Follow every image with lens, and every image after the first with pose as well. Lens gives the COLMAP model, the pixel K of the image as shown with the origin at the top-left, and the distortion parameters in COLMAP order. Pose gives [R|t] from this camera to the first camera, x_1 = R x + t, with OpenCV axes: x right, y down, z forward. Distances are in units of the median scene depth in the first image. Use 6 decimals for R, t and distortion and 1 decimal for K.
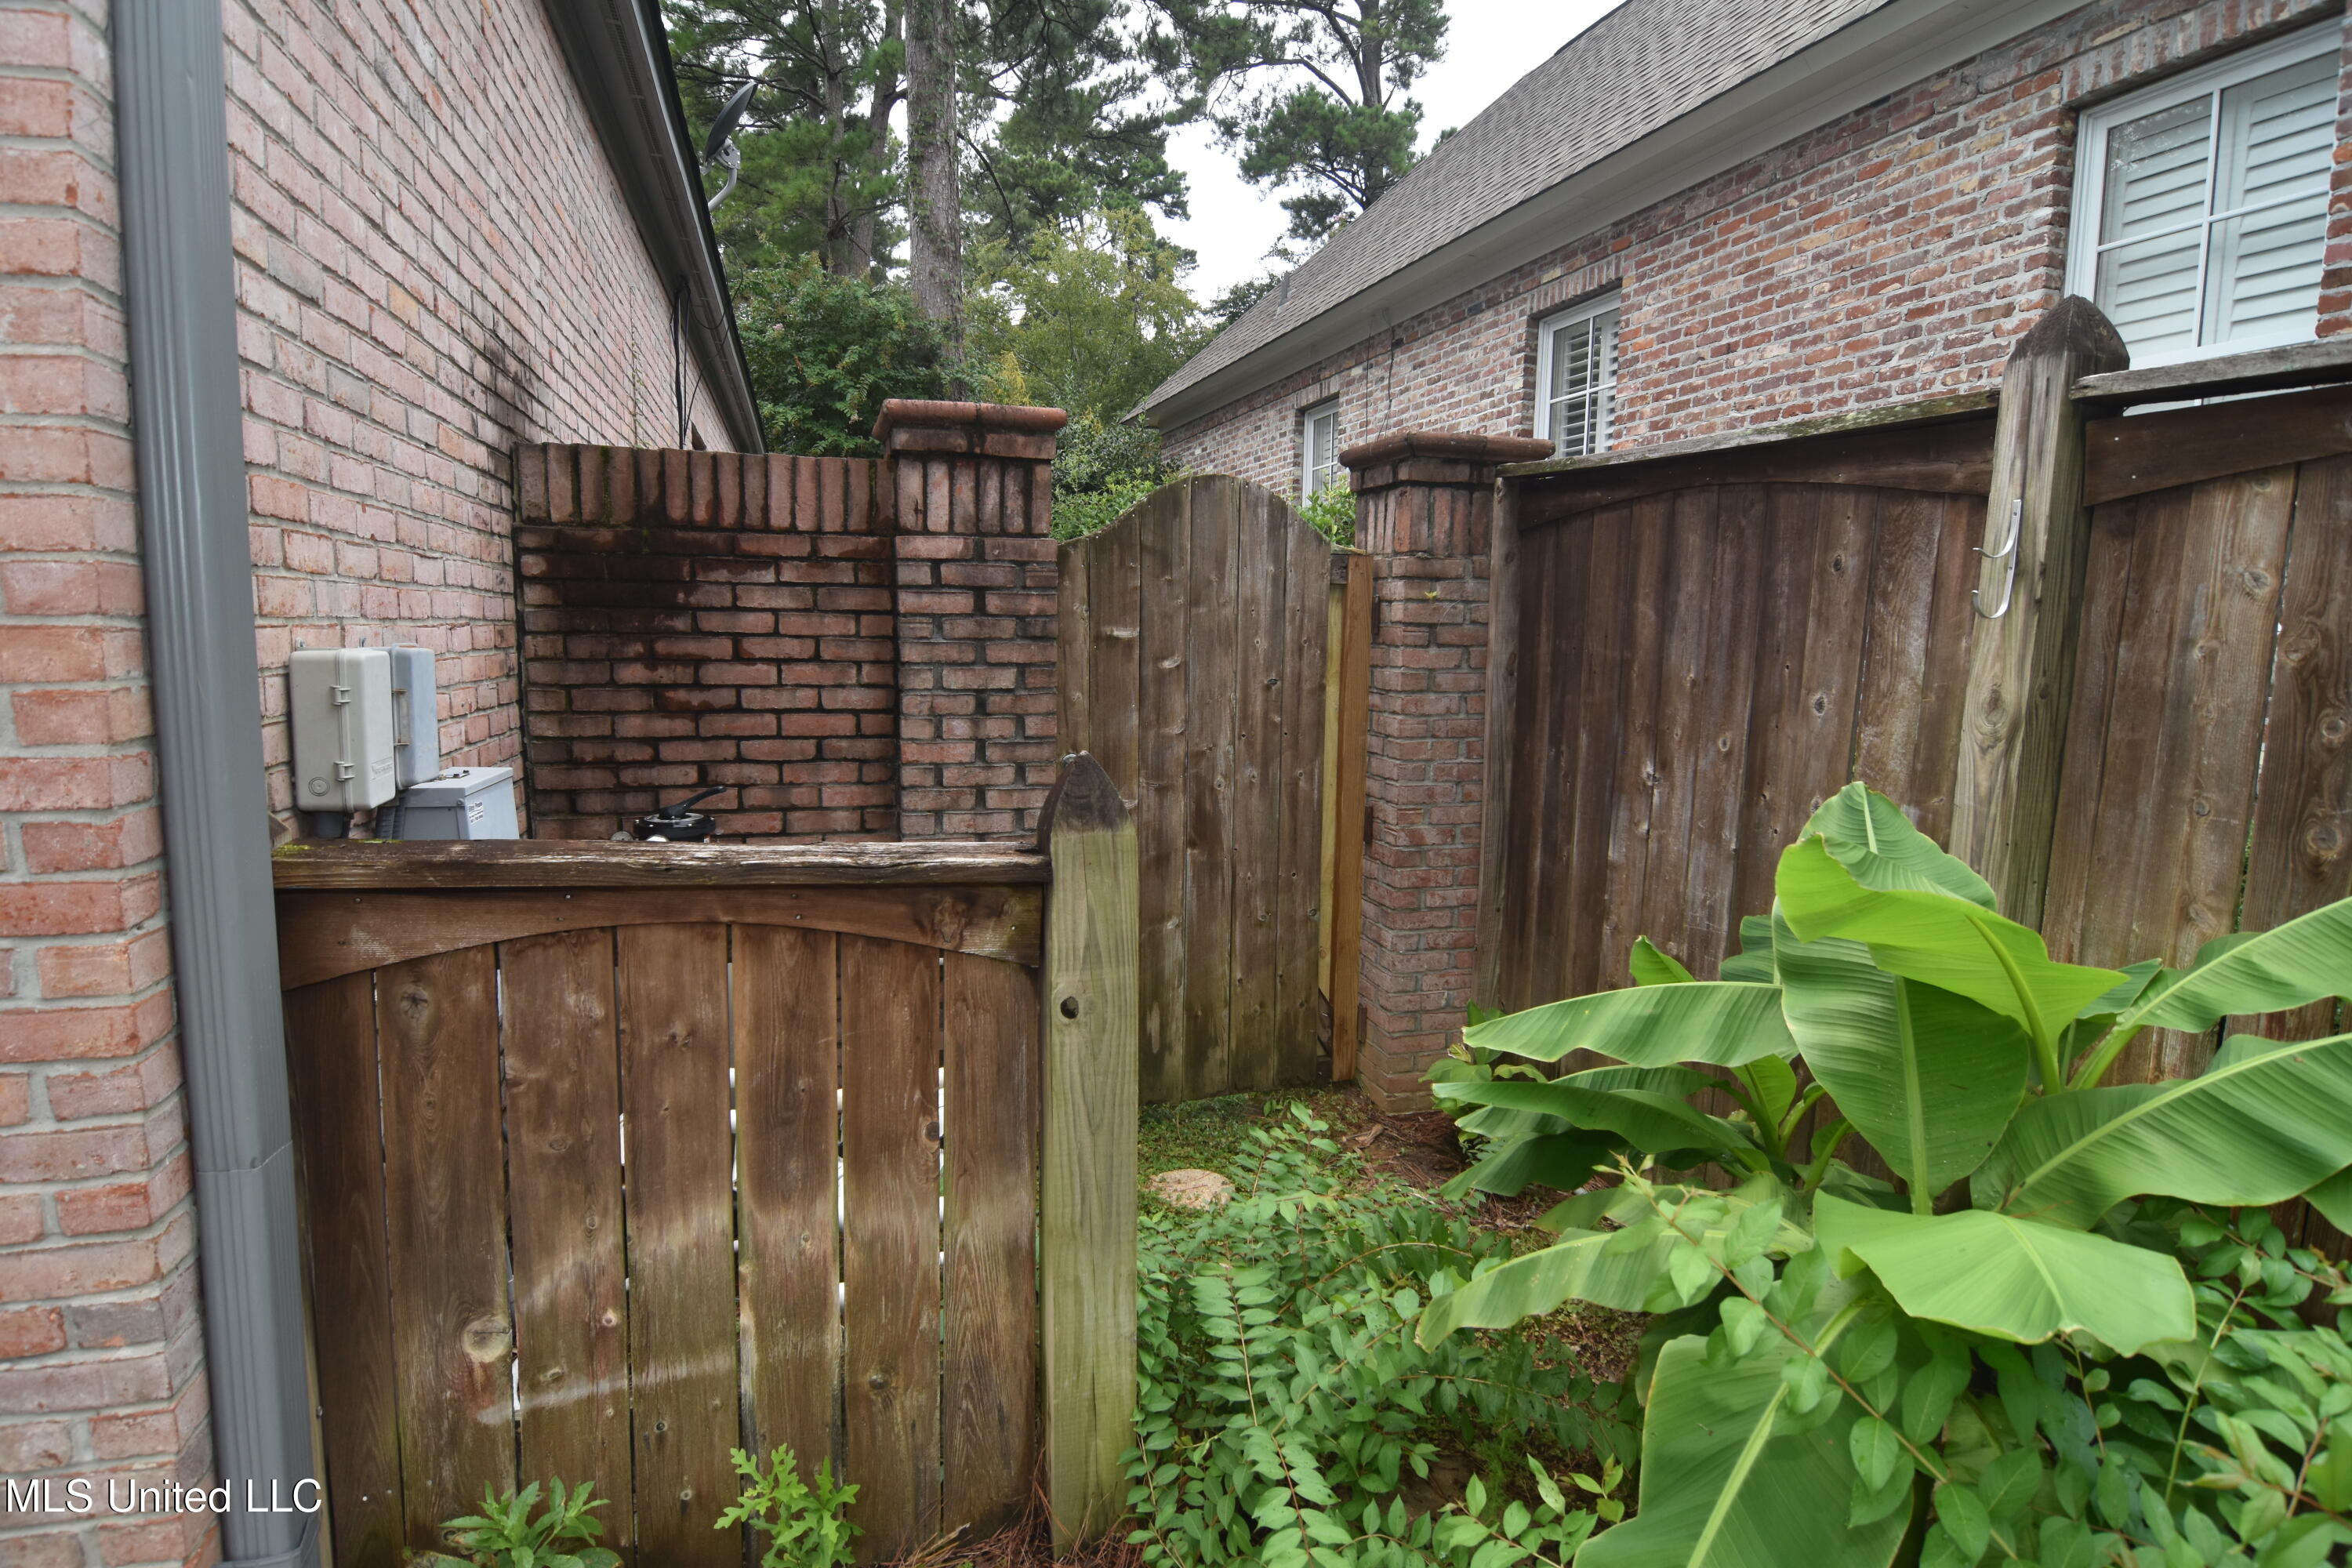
lens RADIAL K [[1247.8, 0, 1165.1], [0, 1247.8, 785.2], [0, 0, 1]] dist [-0.014387, -0.007035]
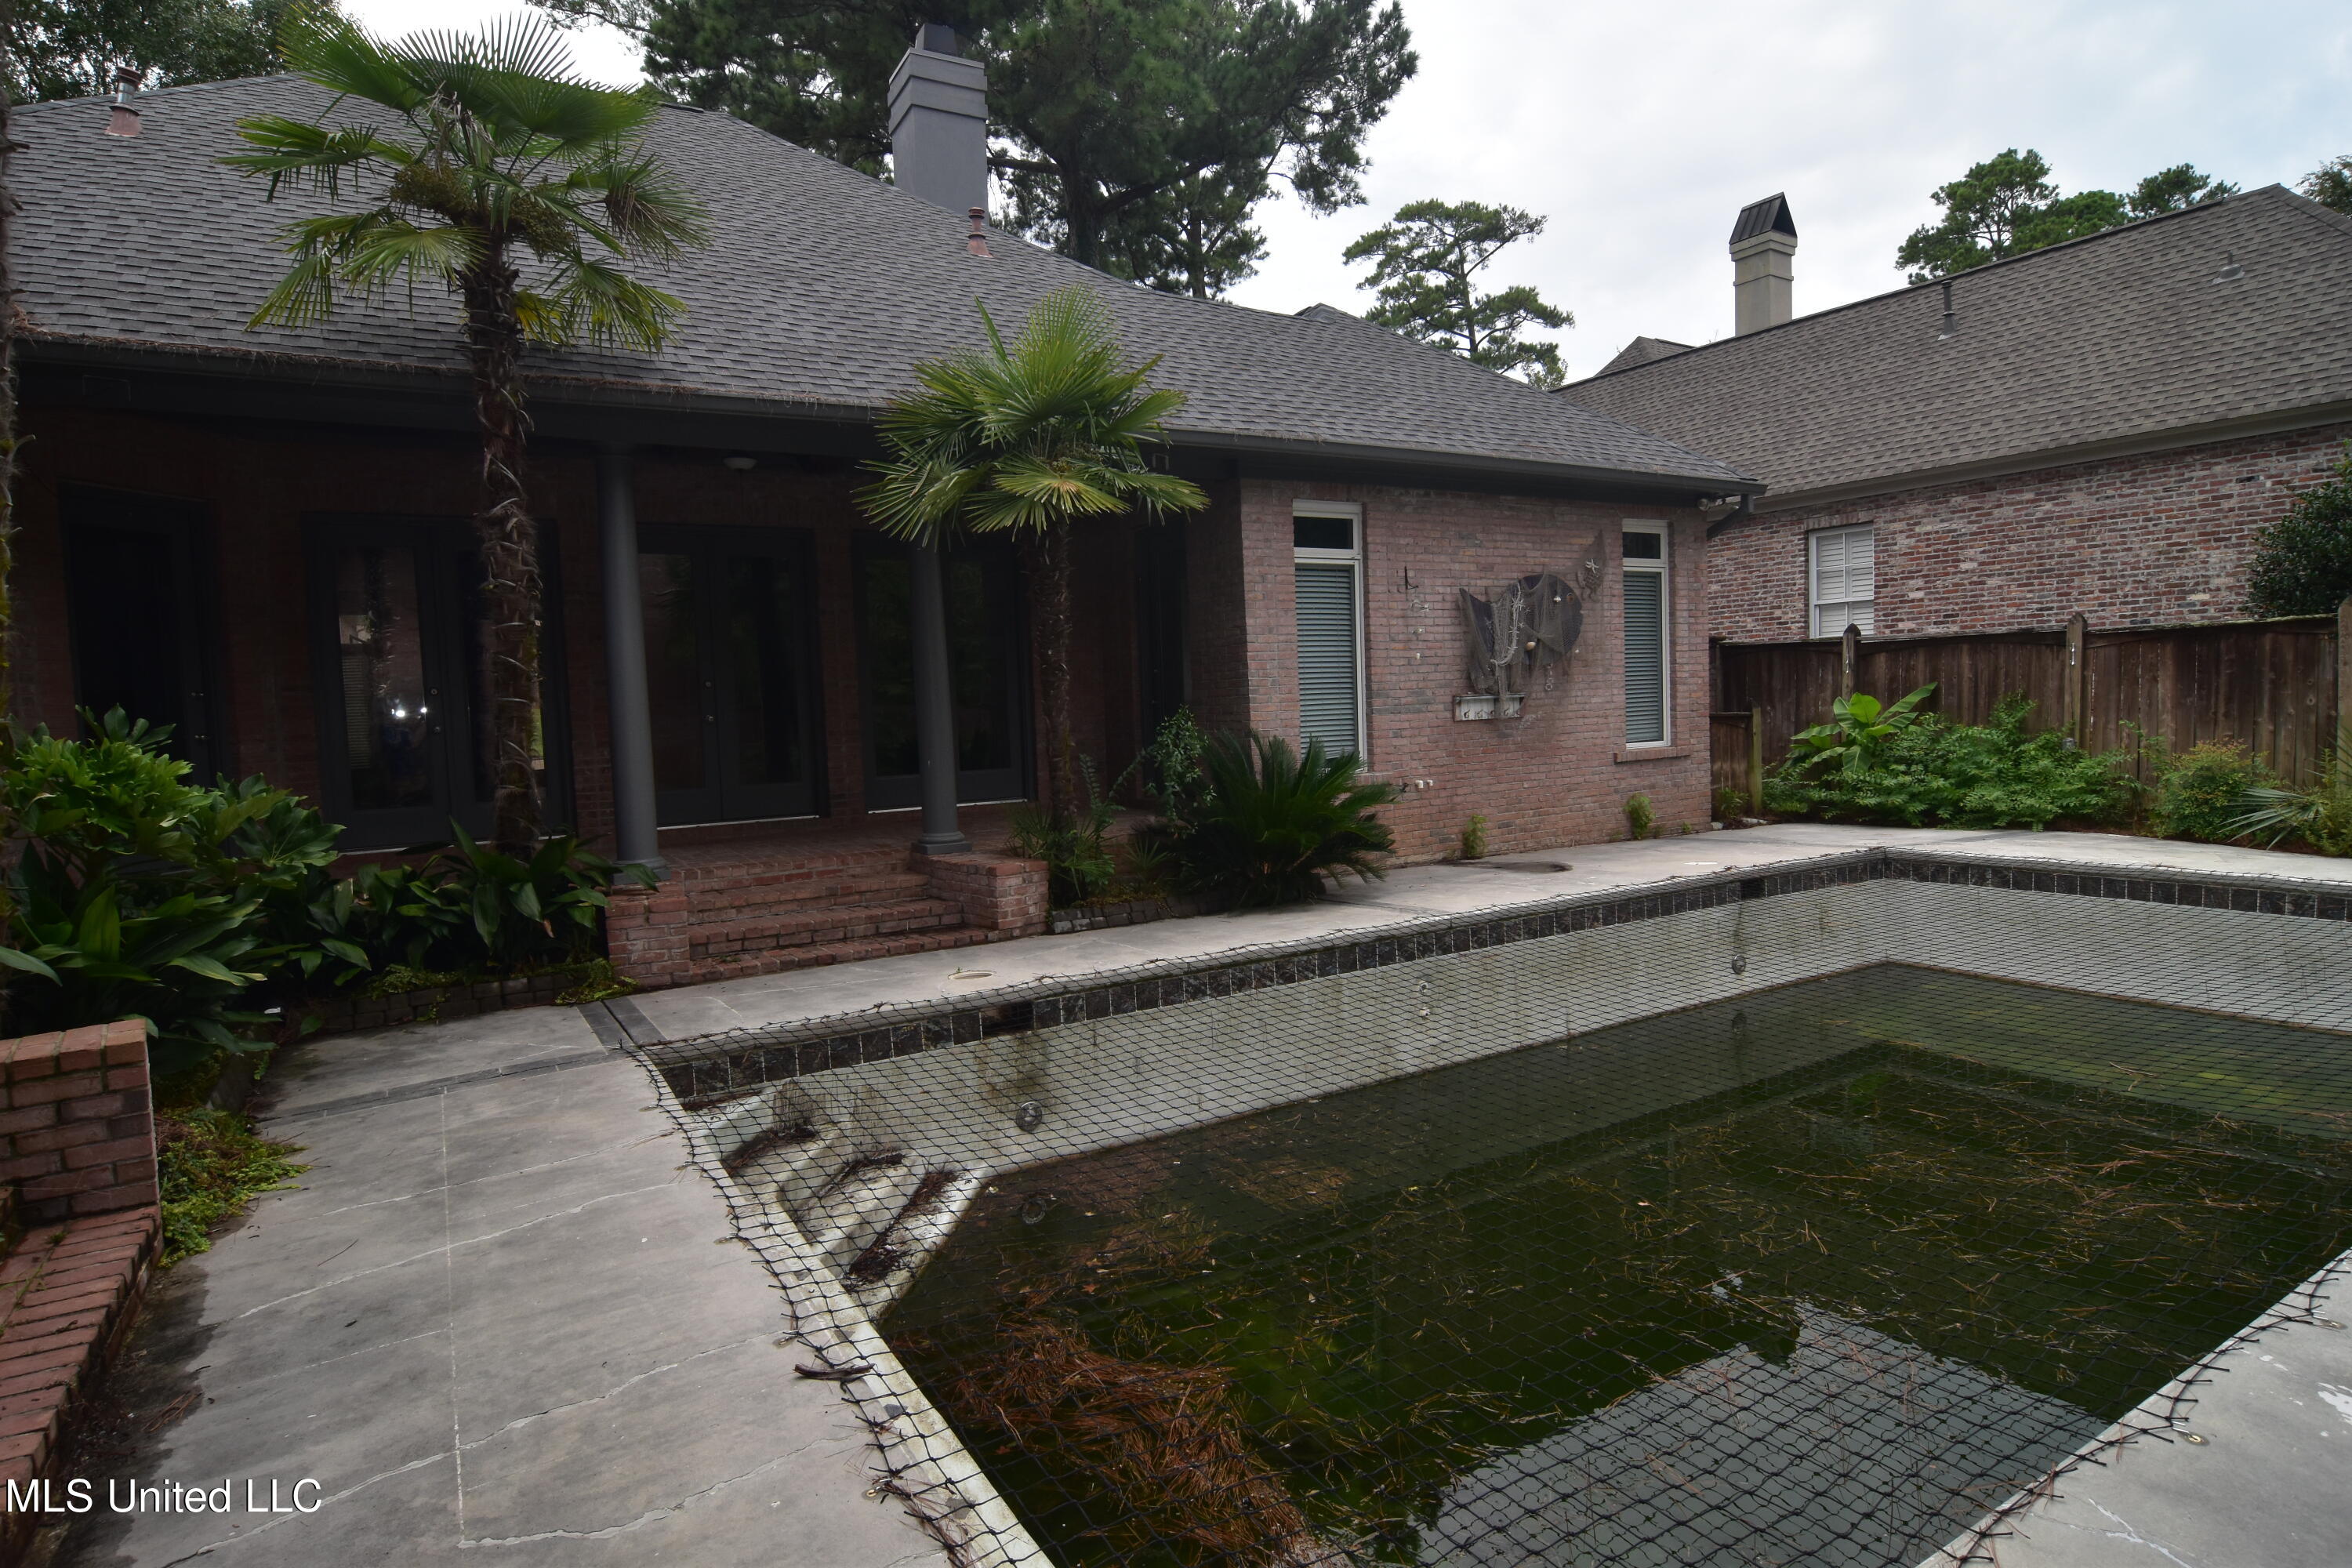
lens RADIAL K [[1247.8, 0, 1165.1], [0, 1247.8, 785.2], [0, 0, 1]] dist [-0.014387, -0.007035]
pose [[0.966581, -0.074599, 0.245269, -2.919821], [0.090487, 0.994425, -0.054145, 0.316694], [-0.239862, 0.074530, 0.967942, -2.906836]]
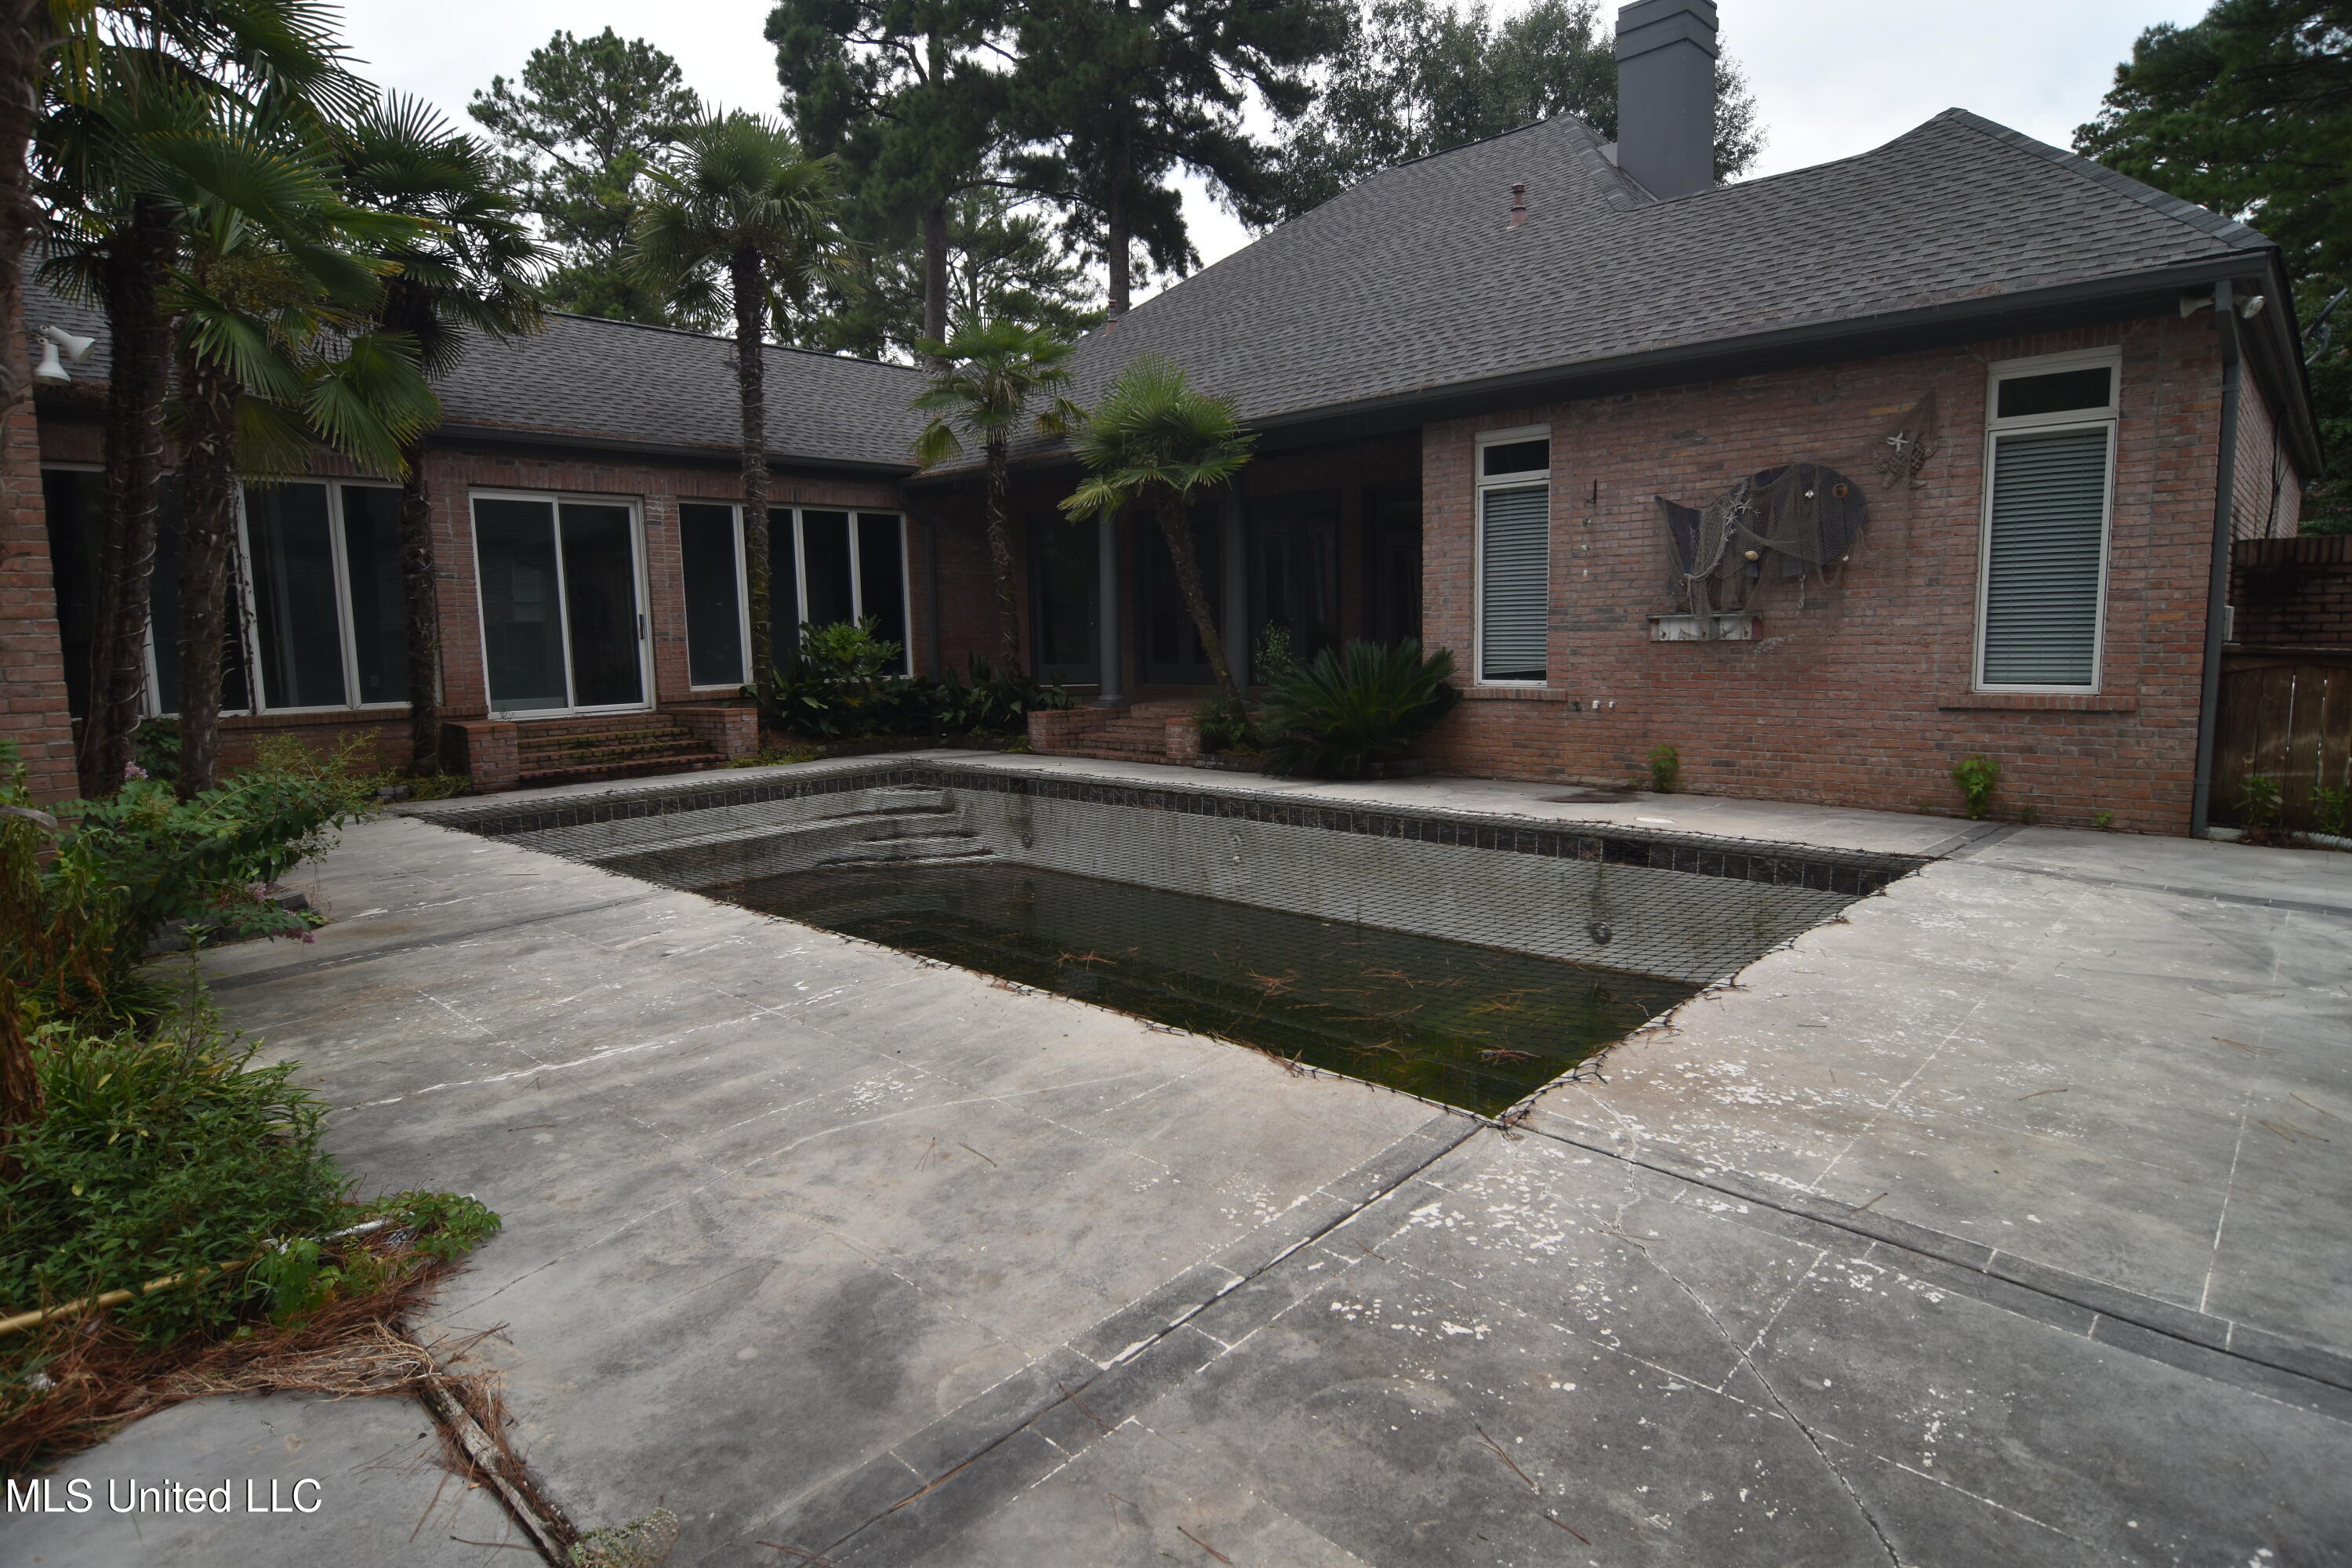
lens RADIAL K [[1247.8, 0, 1165.1], [0, 1247.8, 785.2], [0, 0, 1]] dist [-0.014387, -0.007035]
pose [[0.504653, 0.075482, -0.860016, 0.696848], [-0.079212, 0.996017, 0.040937, 0.360707], [0.859681, 0.047465, 0.508622, -2.474957]]
